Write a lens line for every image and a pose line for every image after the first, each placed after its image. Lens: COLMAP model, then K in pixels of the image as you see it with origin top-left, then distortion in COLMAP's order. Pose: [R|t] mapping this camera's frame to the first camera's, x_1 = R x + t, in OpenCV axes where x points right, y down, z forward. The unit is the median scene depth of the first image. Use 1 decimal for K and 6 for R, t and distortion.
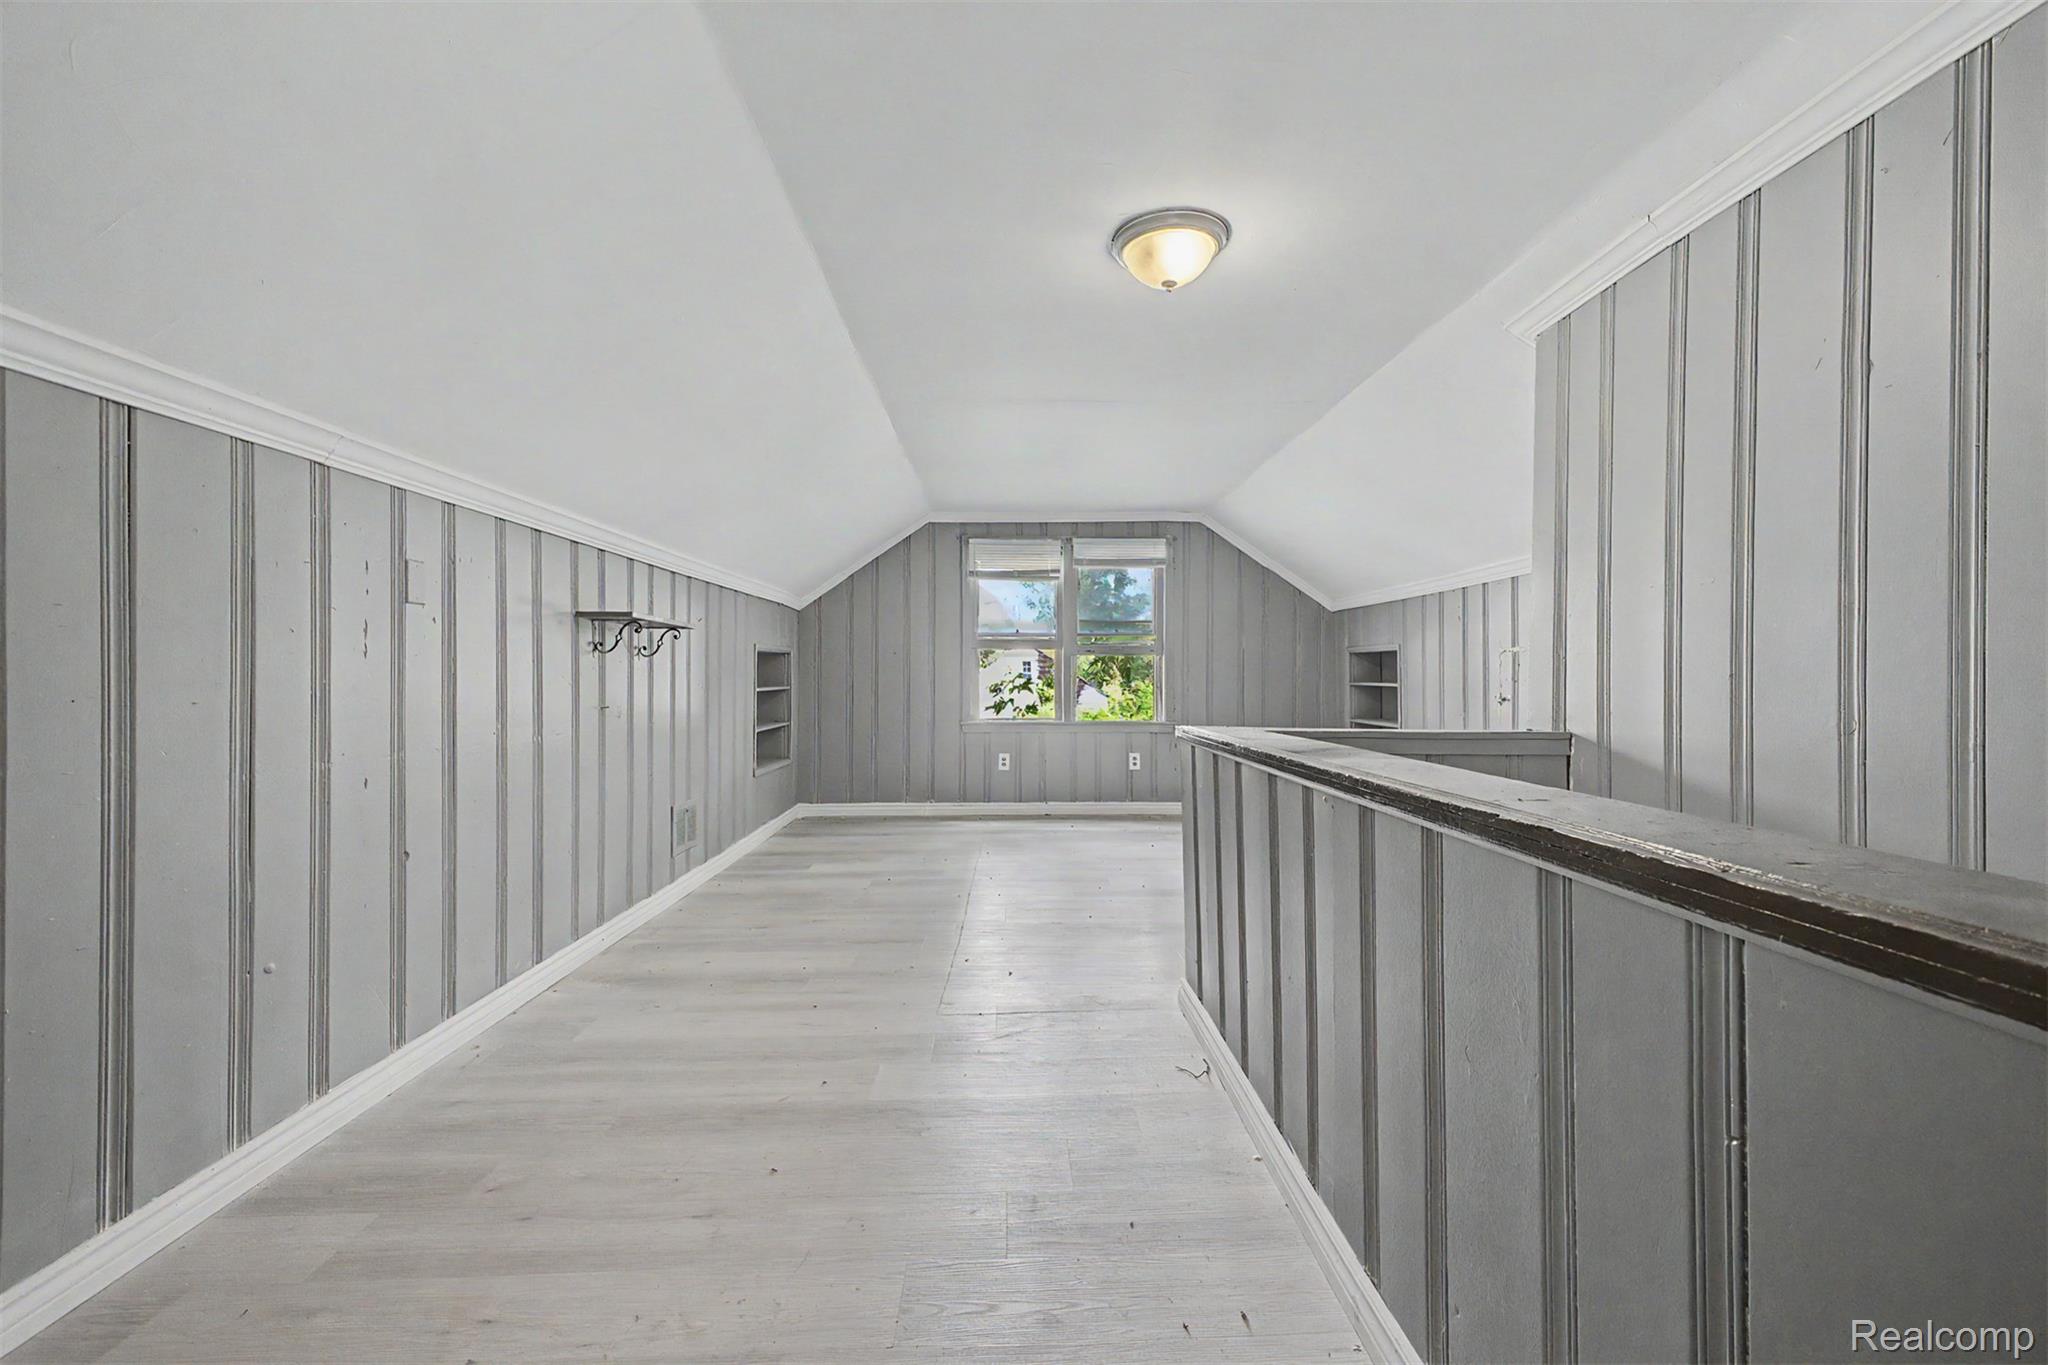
lens RADIAL K [[794.6, 0, 1031.5], [0, 794.6, 674.4], [0, 0, 1]] dist [0.033563, -0.017789]
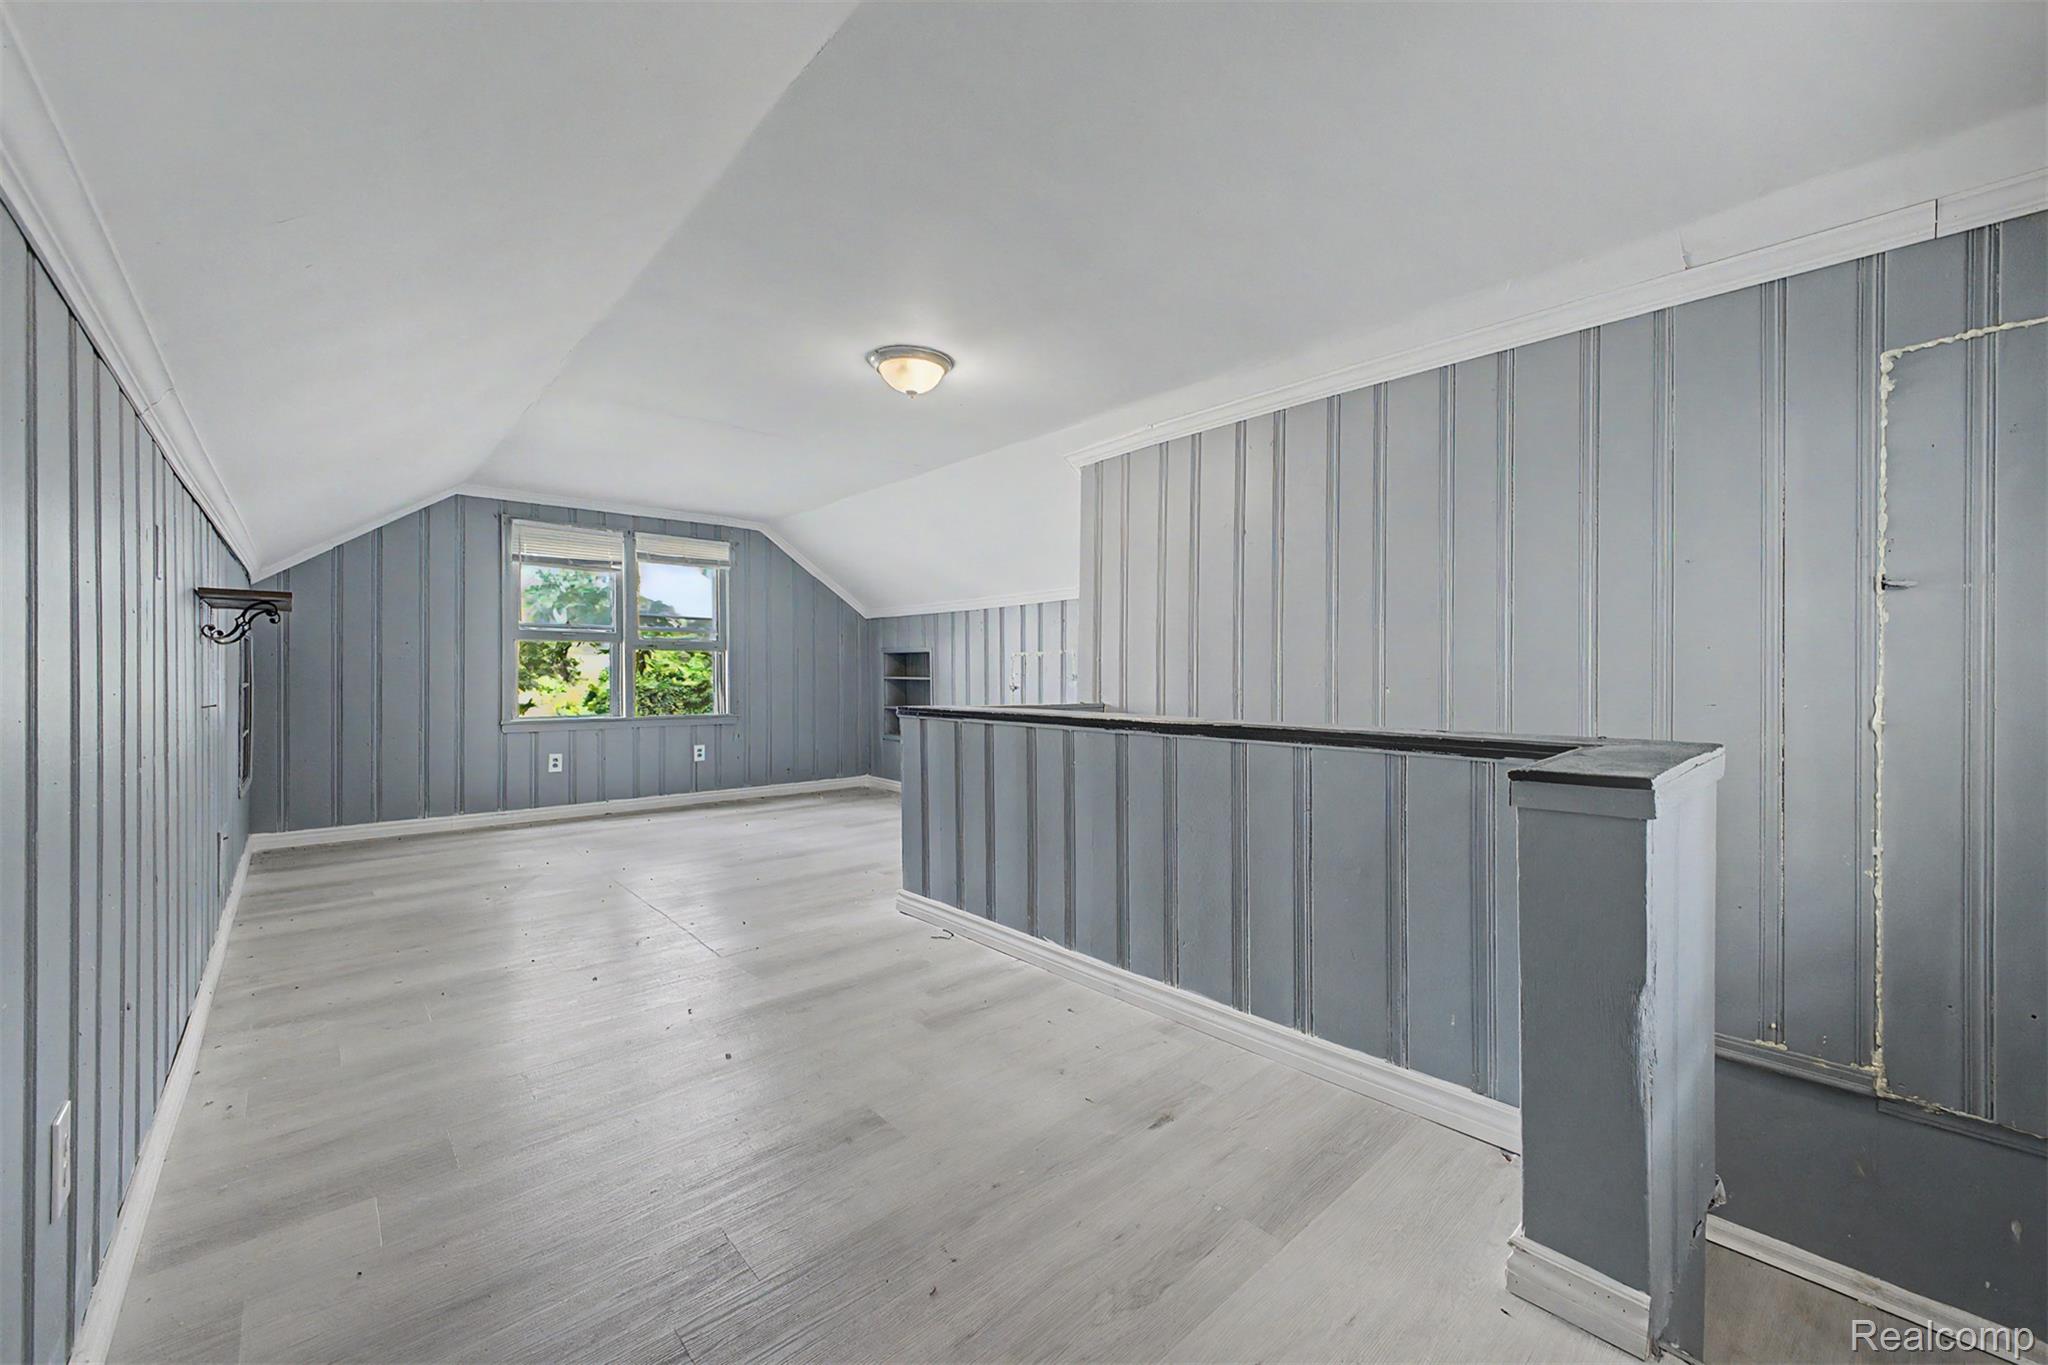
lens RADIAL K [[794.6, 0, 1031.5], [0, 794.6, 674.4], [0, 0, 1]] dist [0.033563, -0.017789]
pose [[0.760374, 0.000027, 0.649485, -0.222659], [-0.003114, 0.999989, 0.003604, 0.001161], [-0.649478, -0.004763, 0.760366, -0.080705]]
